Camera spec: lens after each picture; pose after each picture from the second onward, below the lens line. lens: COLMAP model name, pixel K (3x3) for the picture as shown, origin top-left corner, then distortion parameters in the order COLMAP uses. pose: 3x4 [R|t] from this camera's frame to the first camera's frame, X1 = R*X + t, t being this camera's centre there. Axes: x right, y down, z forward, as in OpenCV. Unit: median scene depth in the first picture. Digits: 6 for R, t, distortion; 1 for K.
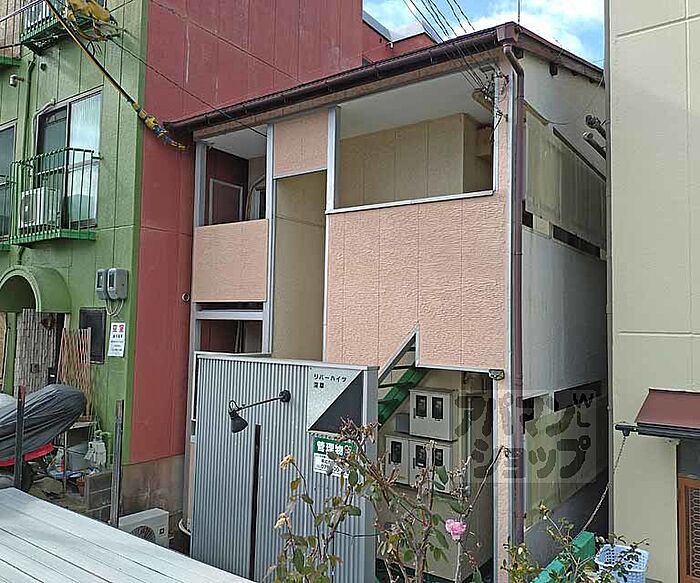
lens RADIAL K [[587.9, 0, 350.0], [0, 587.9, 291.5], [0, 0, 1]] dist [-0.000430, -0.012629]
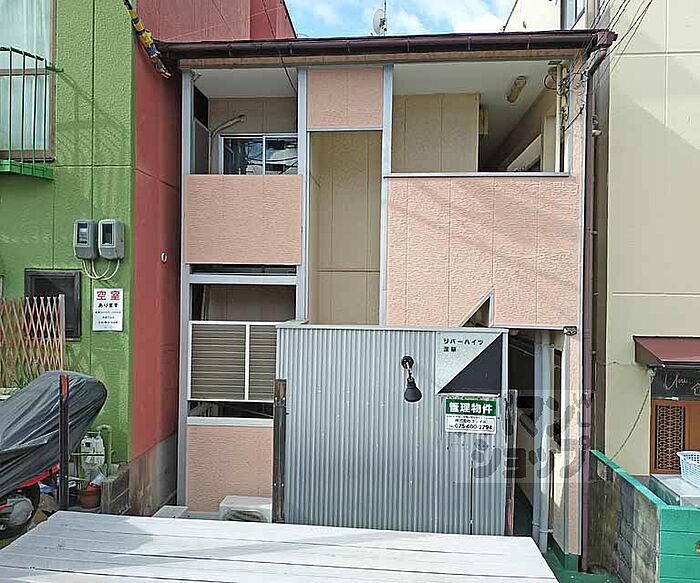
lens RADIAL K [[587.9, 0, 350.0], [0, 587.9, 291.5], [0, 0, 1]] dist [-0.000430, -0.012629]
pose [[0.858999, -0.012174, 0.511833, -0.538122], [-0.025501, 0.997459, 0.066523, -0.004190], [-0.511343, -0.070196, 0.856505, 0.157273]]
